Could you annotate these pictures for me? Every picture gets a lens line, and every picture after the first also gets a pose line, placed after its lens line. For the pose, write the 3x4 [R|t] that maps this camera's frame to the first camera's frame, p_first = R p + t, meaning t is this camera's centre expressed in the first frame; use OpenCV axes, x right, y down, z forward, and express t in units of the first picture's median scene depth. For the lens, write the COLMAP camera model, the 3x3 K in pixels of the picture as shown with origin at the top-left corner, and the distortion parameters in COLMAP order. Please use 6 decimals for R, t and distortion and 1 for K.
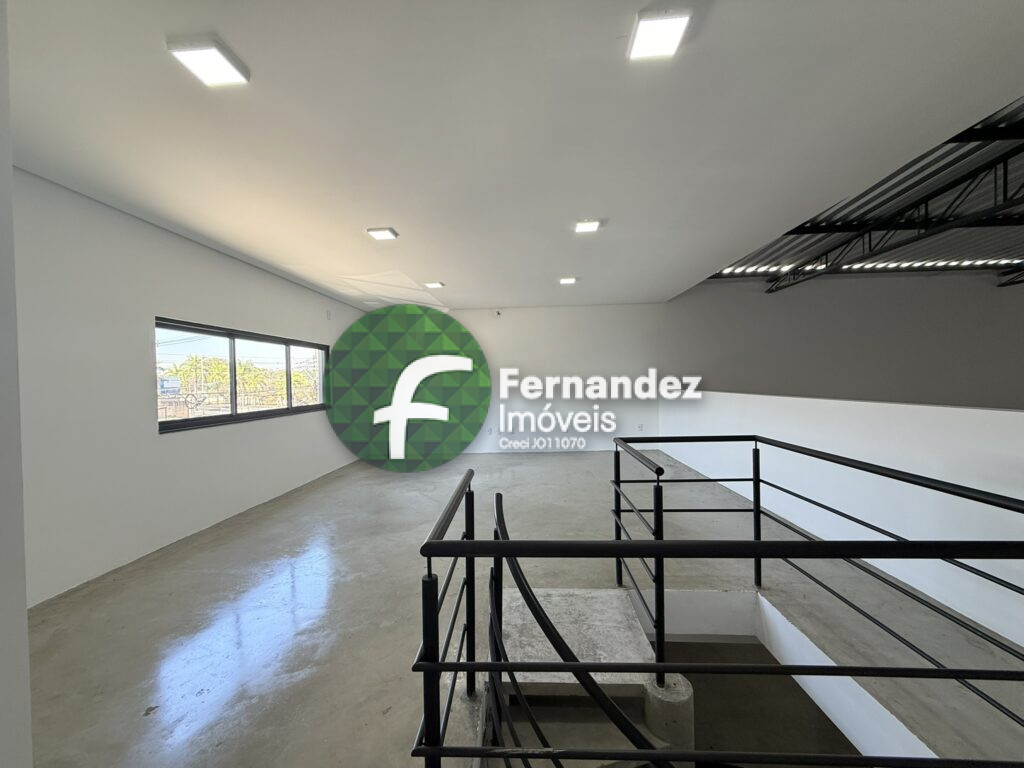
lens RADIAL K [[406.5, 0, 509.7], [0, 406.5, 383.1], [0, 0, 1]] dist [0.000322, 0.000014]
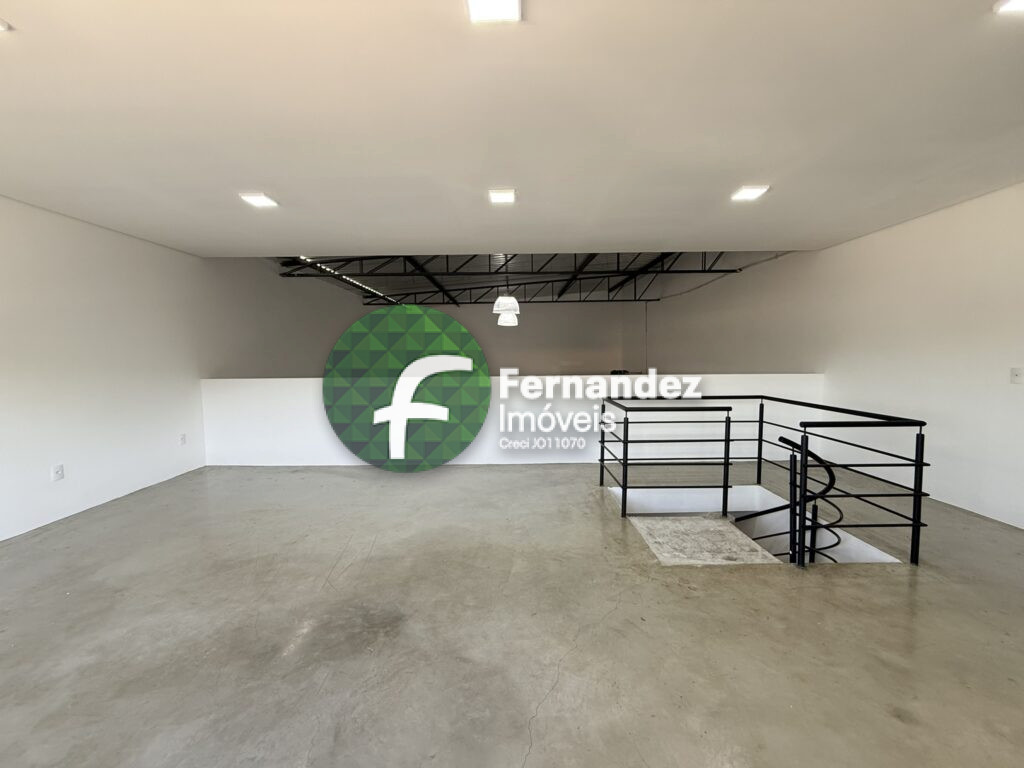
lens RADIAL K [[406.5, 0, 509.7], [0, 406.5, 383.1], [0, 0, 1]] dist [0.000322, 0.000014]
pose [[-0.044954, -0.045838, 0.997937, -0.740952], [0.017826, 0.998751, 0.046679, -0.008435], [-0.998830, 0.019888, -0.044081, 1.032644]]
